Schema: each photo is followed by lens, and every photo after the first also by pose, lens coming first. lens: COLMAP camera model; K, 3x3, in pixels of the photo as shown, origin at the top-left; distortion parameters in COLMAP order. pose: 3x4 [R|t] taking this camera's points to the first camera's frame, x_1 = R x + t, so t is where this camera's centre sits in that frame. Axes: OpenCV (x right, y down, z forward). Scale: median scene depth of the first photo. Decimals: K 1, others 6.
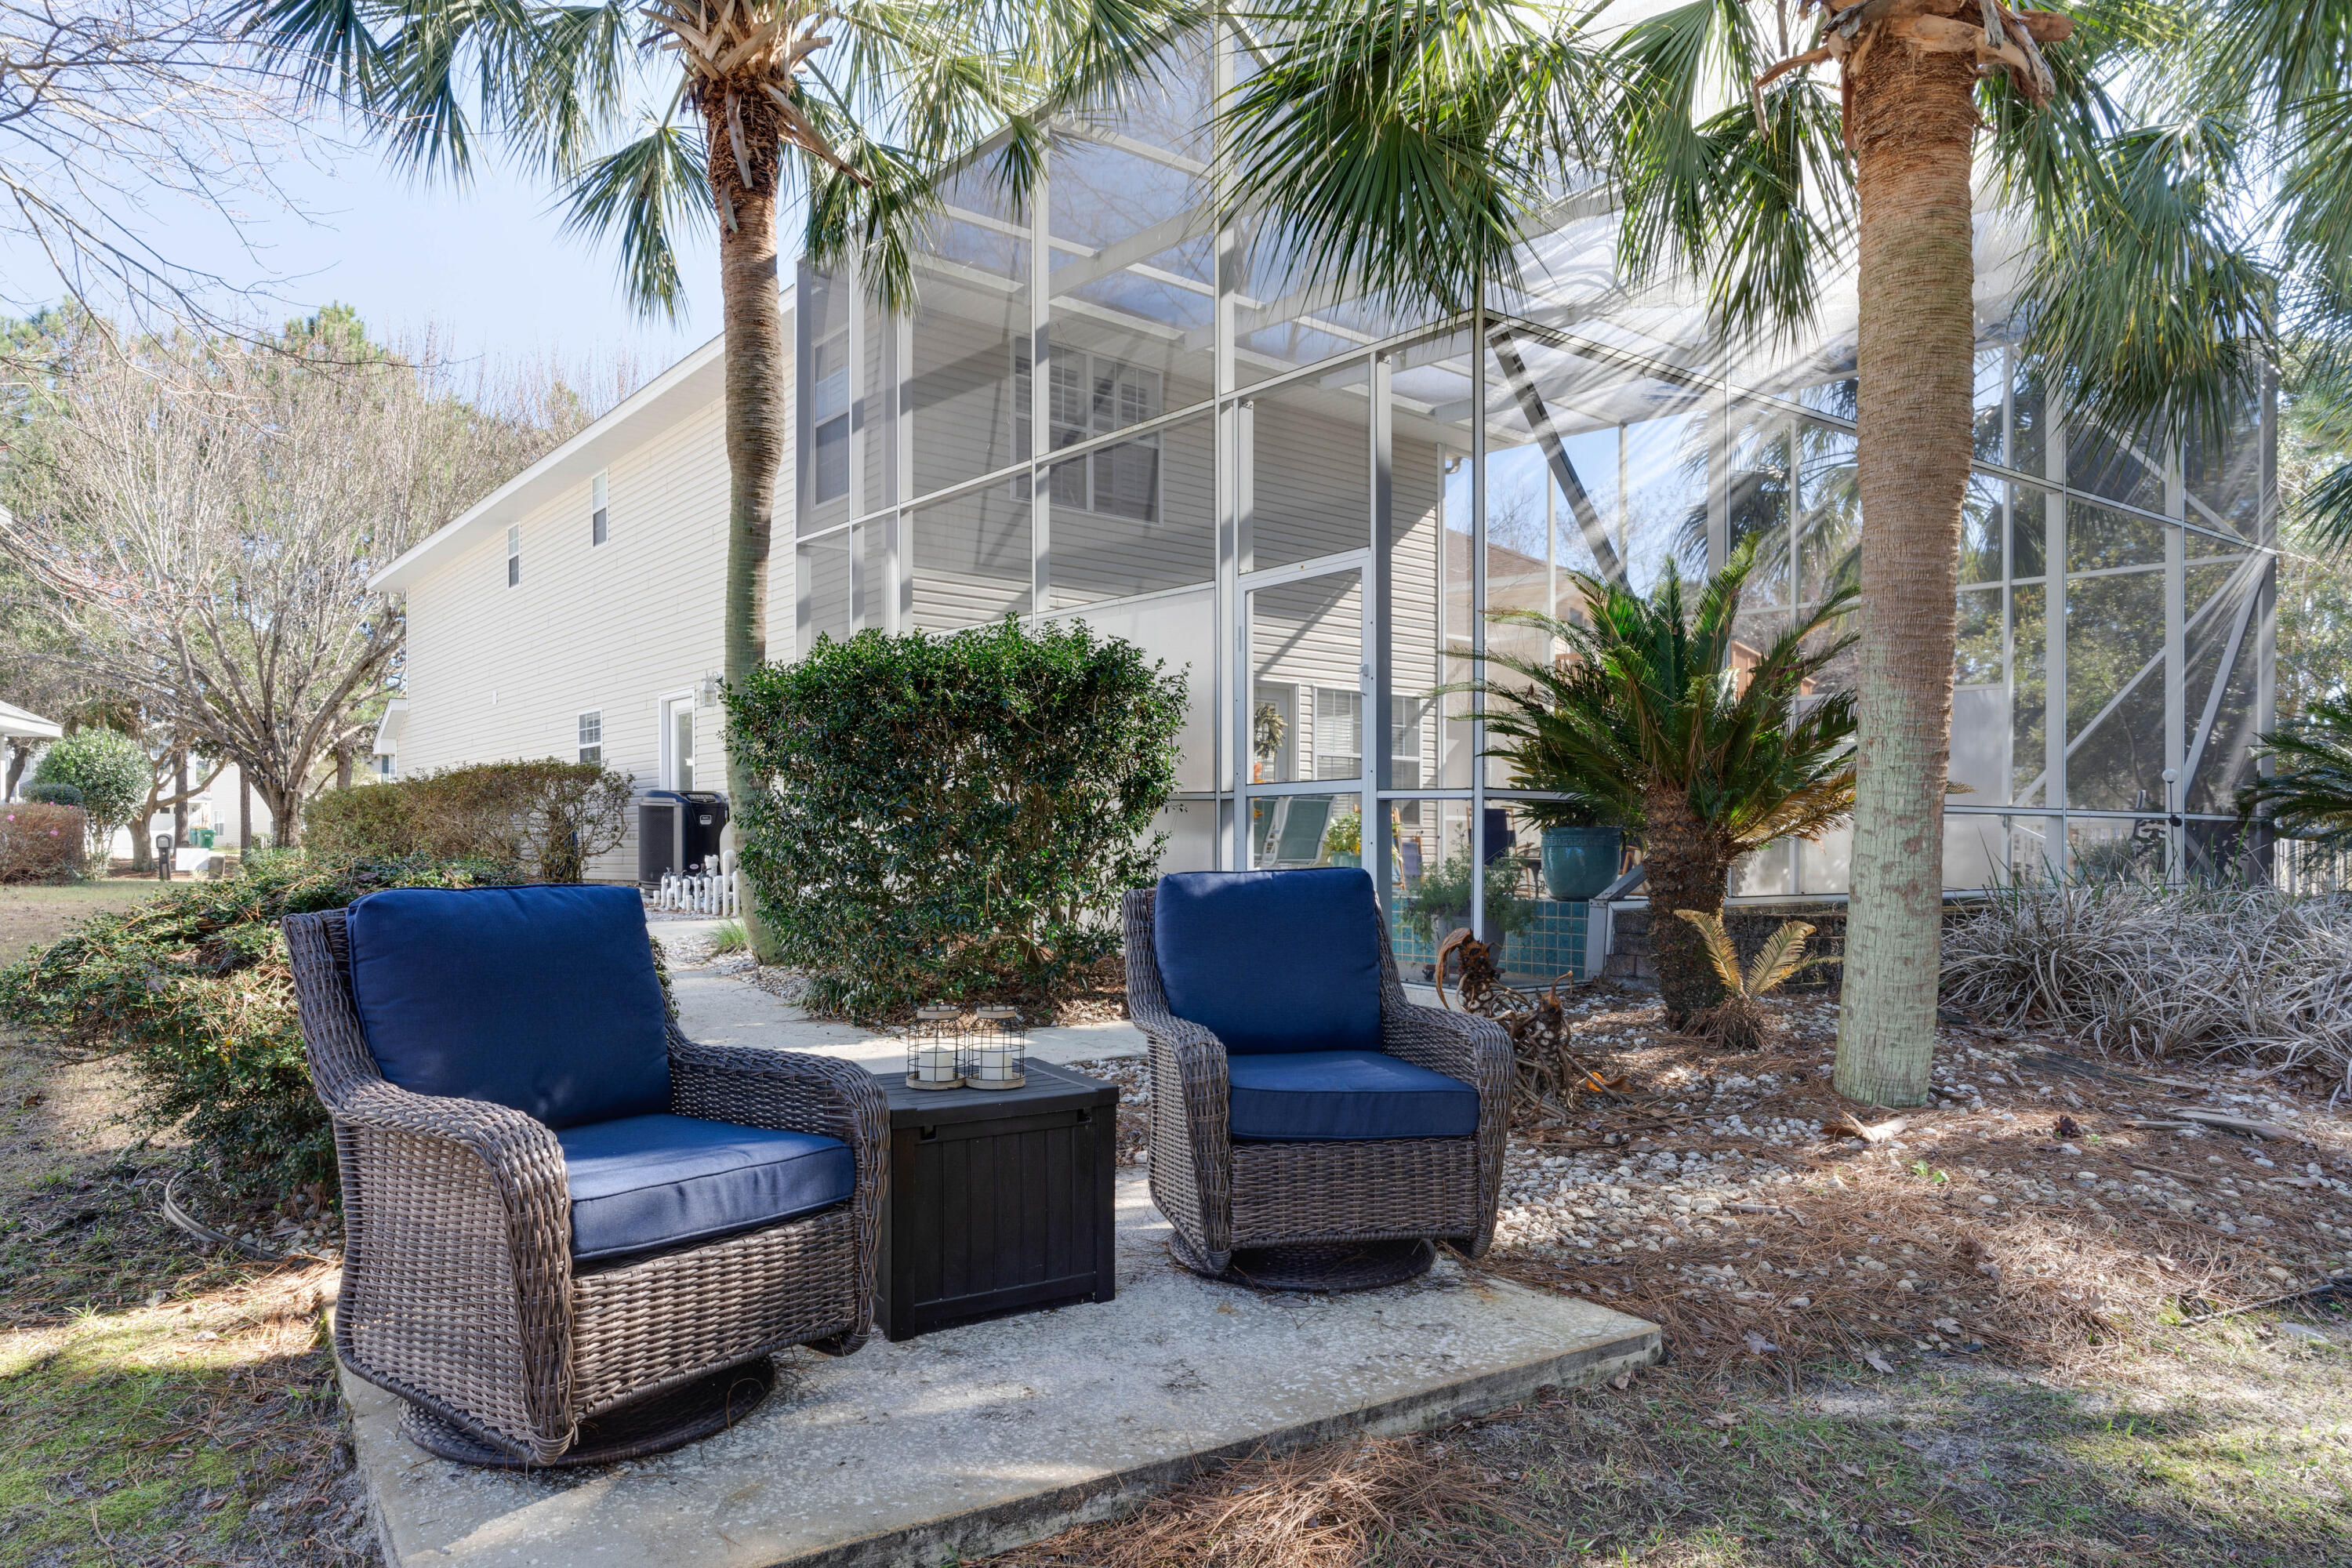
lens RADIAL K [[1558.2, 0, 1100.9], [0, 1558.2, 787.9], [0, 0, 1]] dist [-0.005580, -0.003521]
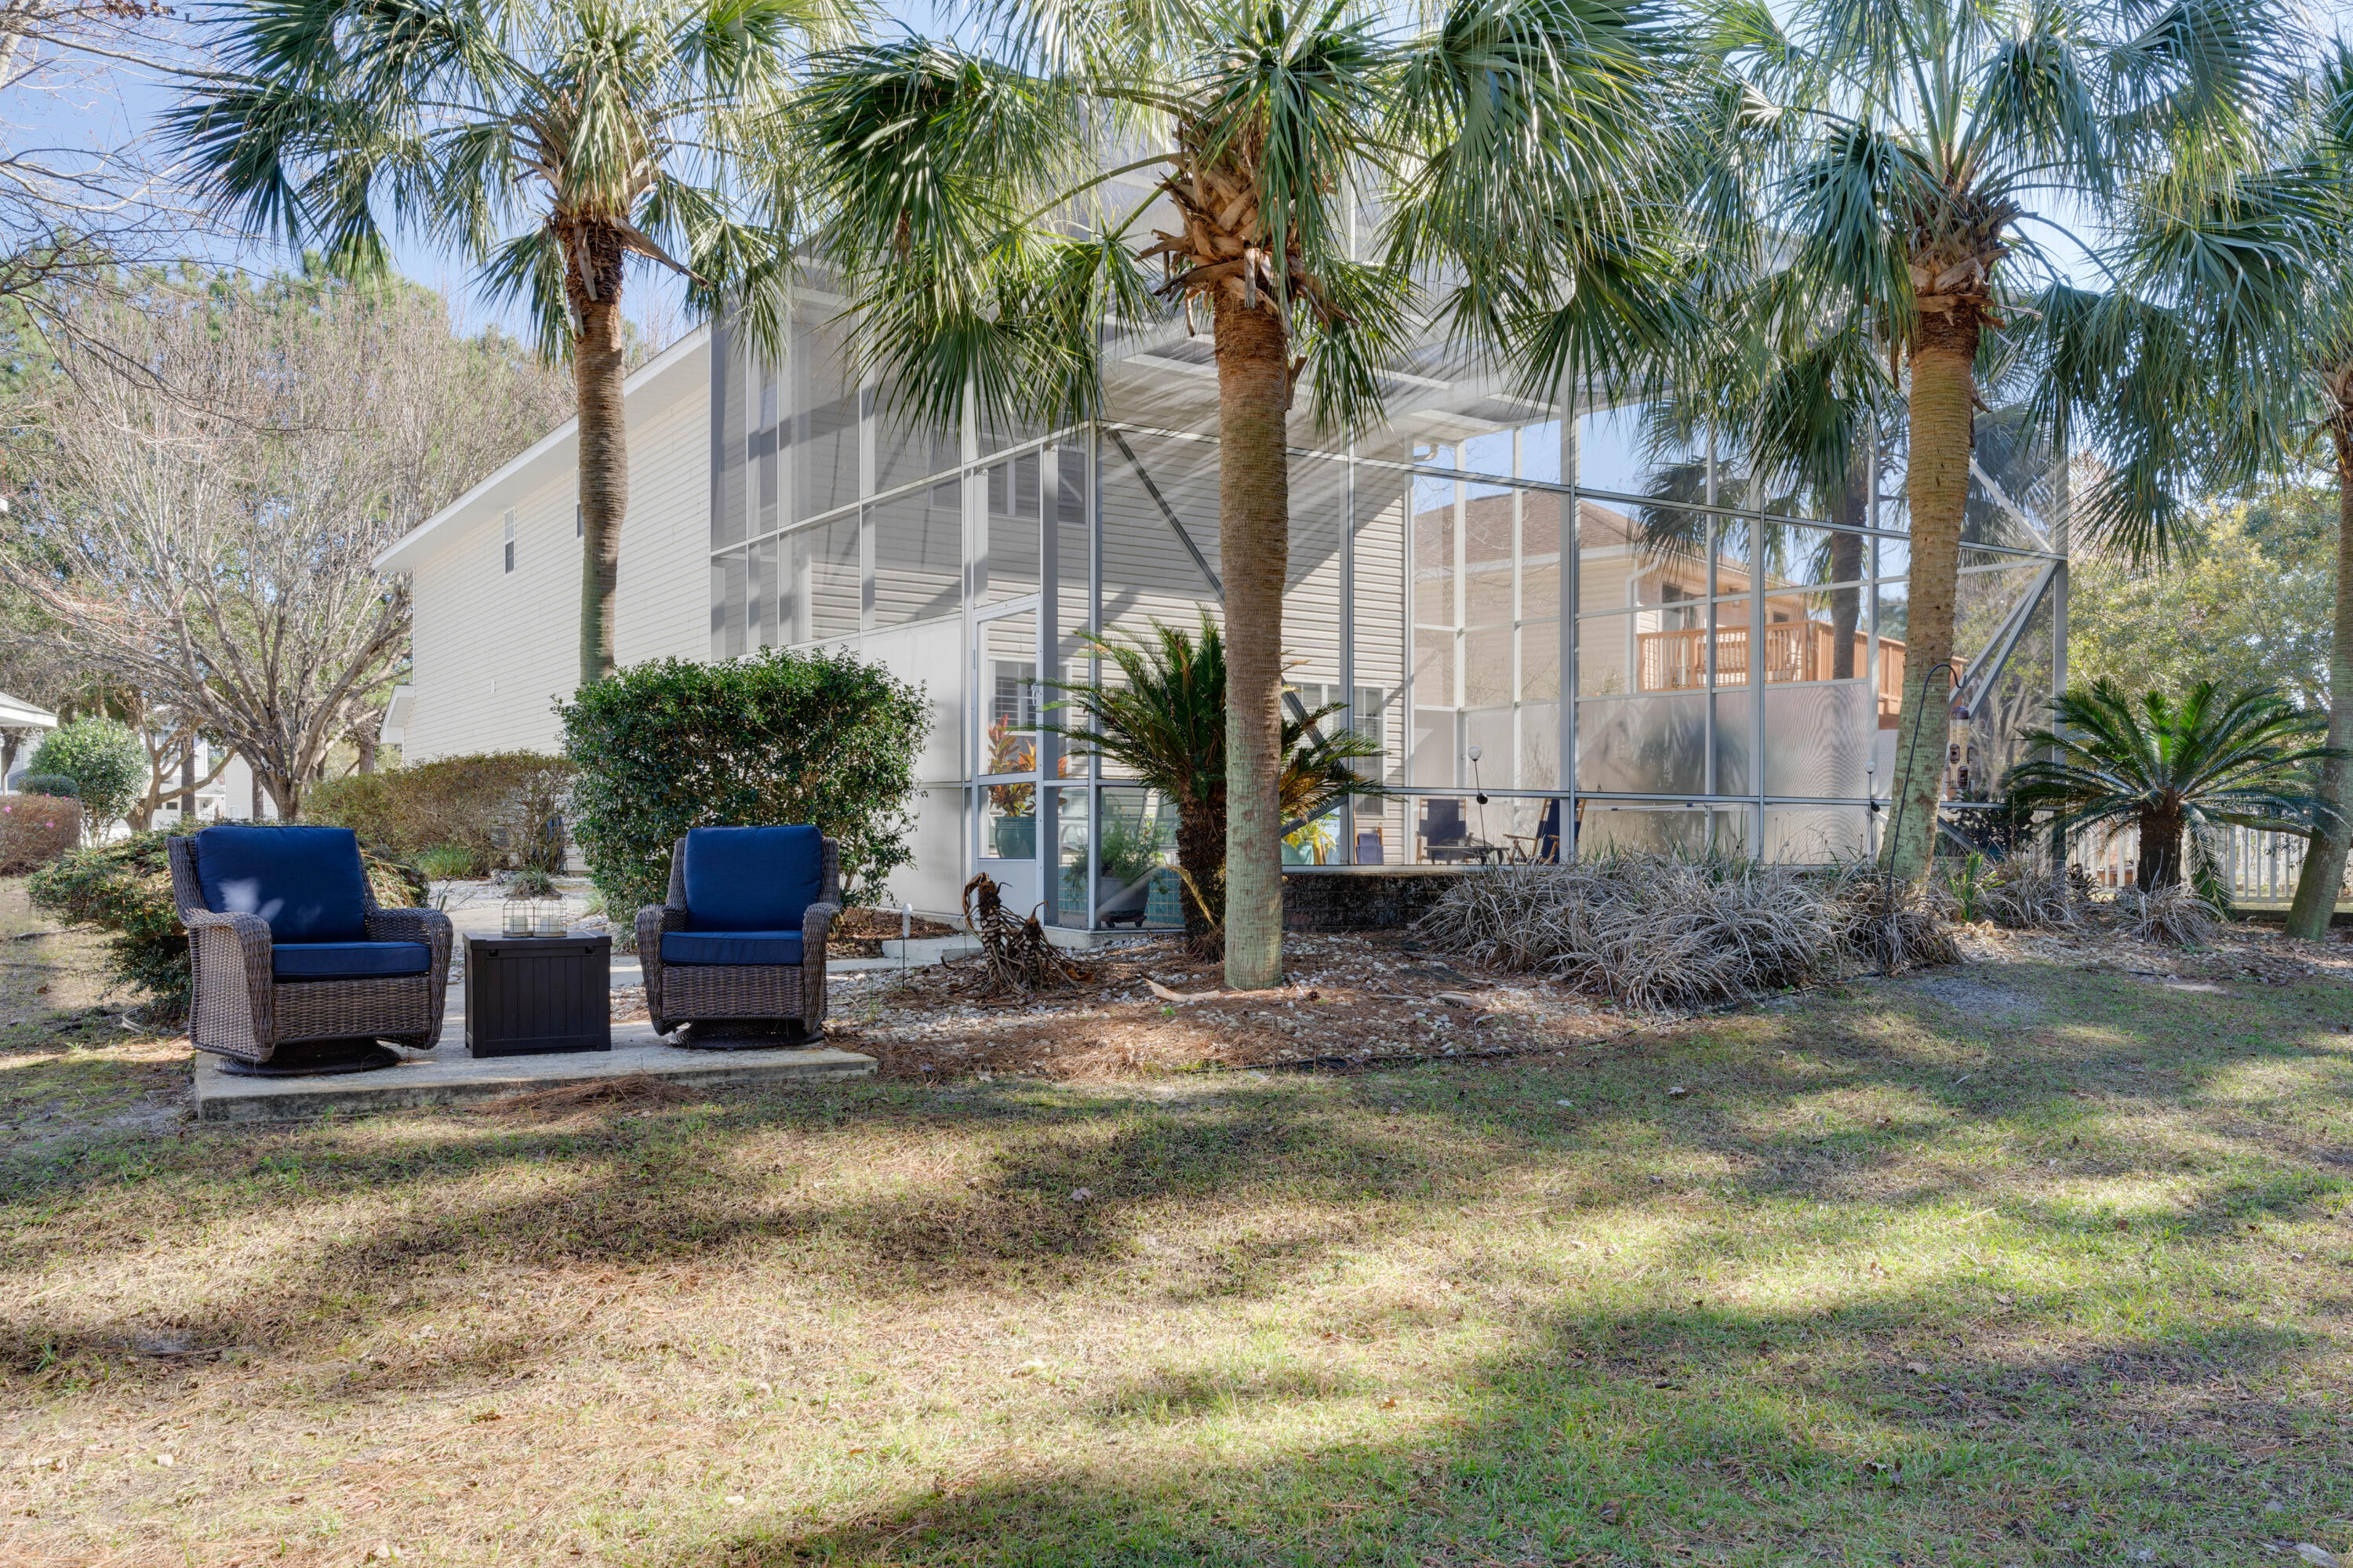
lens RADIAL K [[1837.7, 0, 1176.5], [0, 1837.7, 784.0], [0, 0, 1]] dist [-0.007069, -0.001239]
pose [[0.999177, -0.000236, -0.040555, 0.119437], [0.000344, 0.999996, 0.002636, 0.000176], [0.040554, -0.002648, 0.999174, -0.181280]]
